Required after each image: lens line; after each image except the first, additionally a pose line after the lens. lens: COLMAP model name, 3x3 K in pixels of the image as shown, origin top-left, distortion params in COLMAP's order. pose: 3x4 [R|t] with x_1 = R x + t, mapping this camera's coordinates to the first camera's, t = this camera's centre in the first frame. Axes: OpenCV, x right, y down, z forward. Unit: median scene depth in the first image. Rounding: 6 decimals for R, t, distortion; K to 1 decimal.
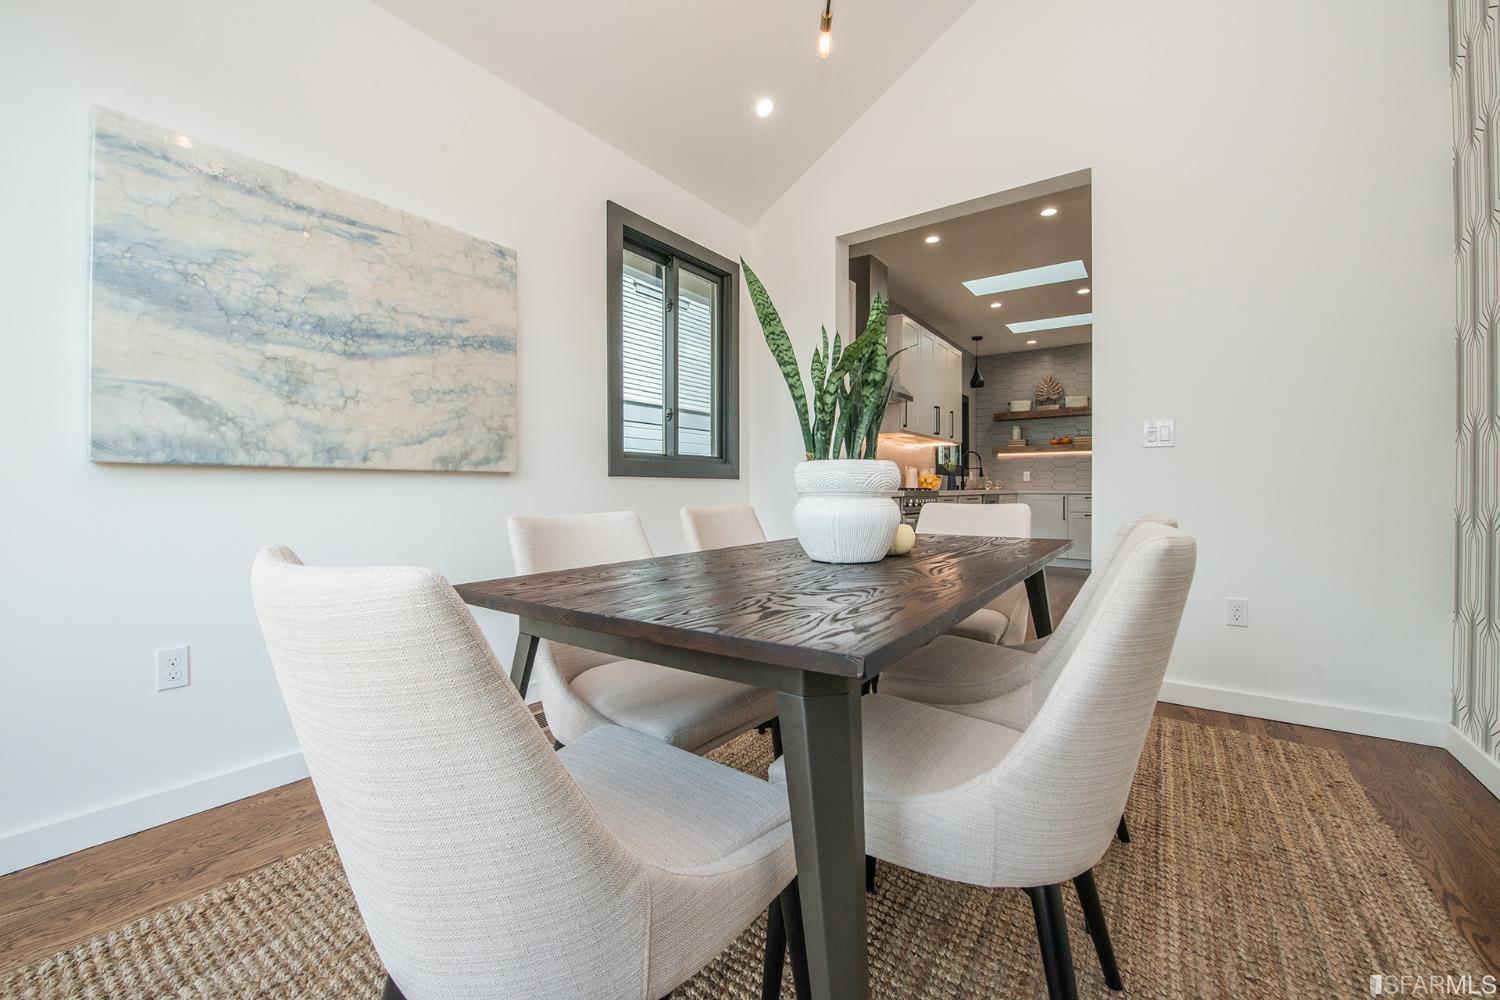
lens RADIAL K [[608.5, 0, 740.8], [0, 608.5, 486.7], [0, 0, 1]] dist [-0.013647, -0.000097]
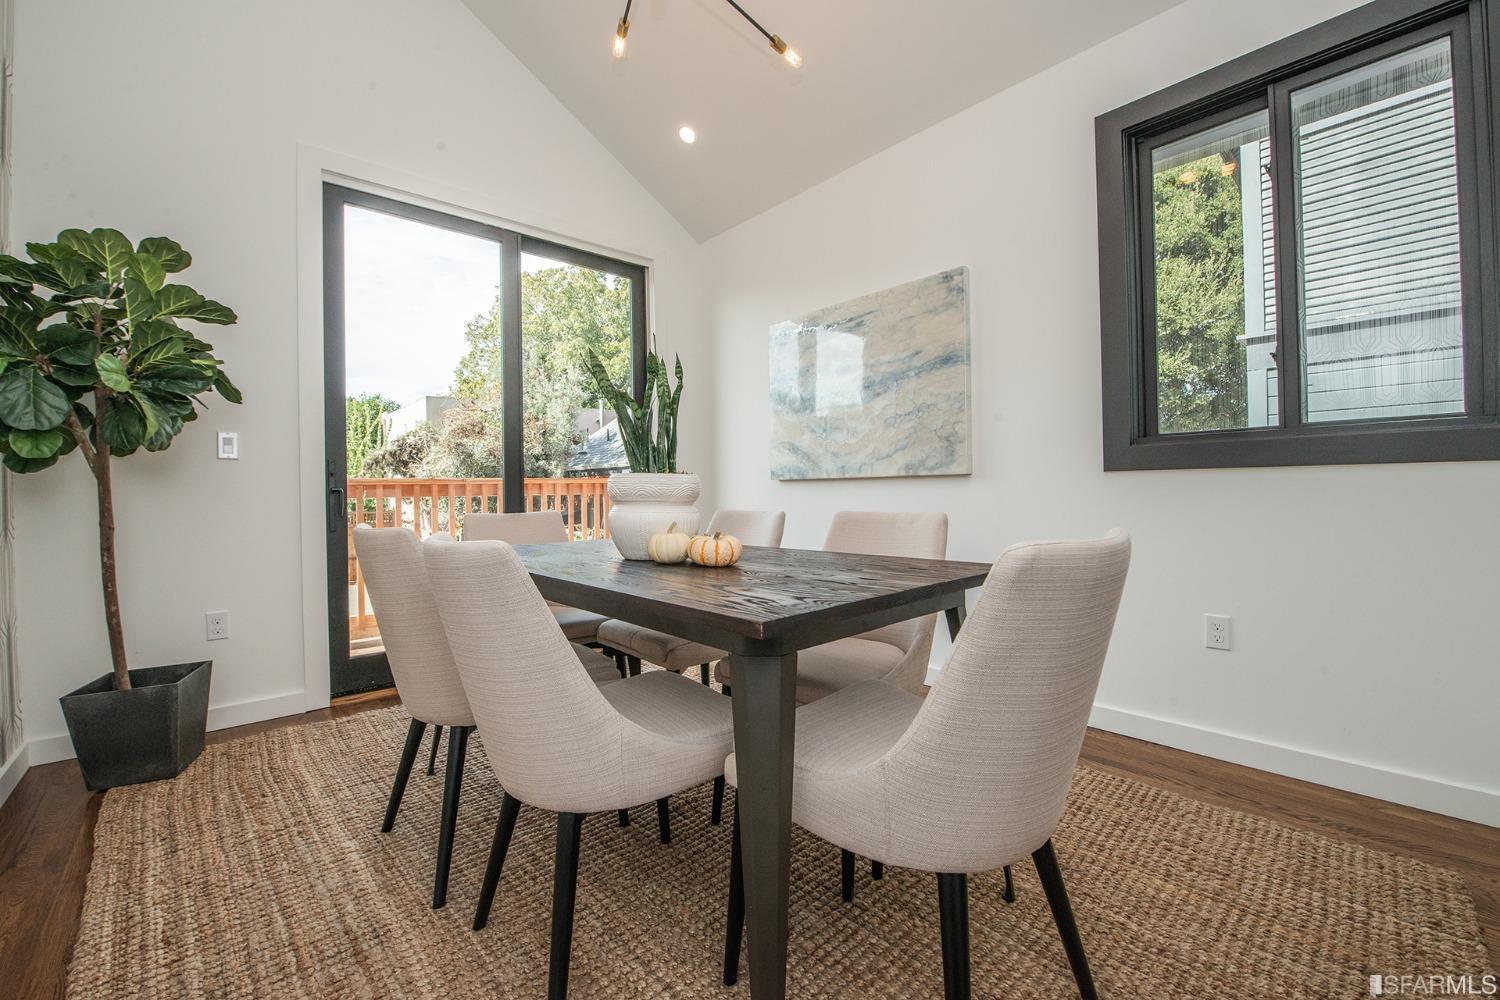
lens RADIAL K [[608.5, 0, 750.2], [0, 608.5, 495.9], [0, 0, 1]] dist [-0.013647, -0.000097]
pose [[-0.214019, 0.008481, -0.976793, 0.802015], [0.016252, 0.999855, 0.005120, 0.003321], [0.976694, -0.014779, -0.214126, 0.913627]]
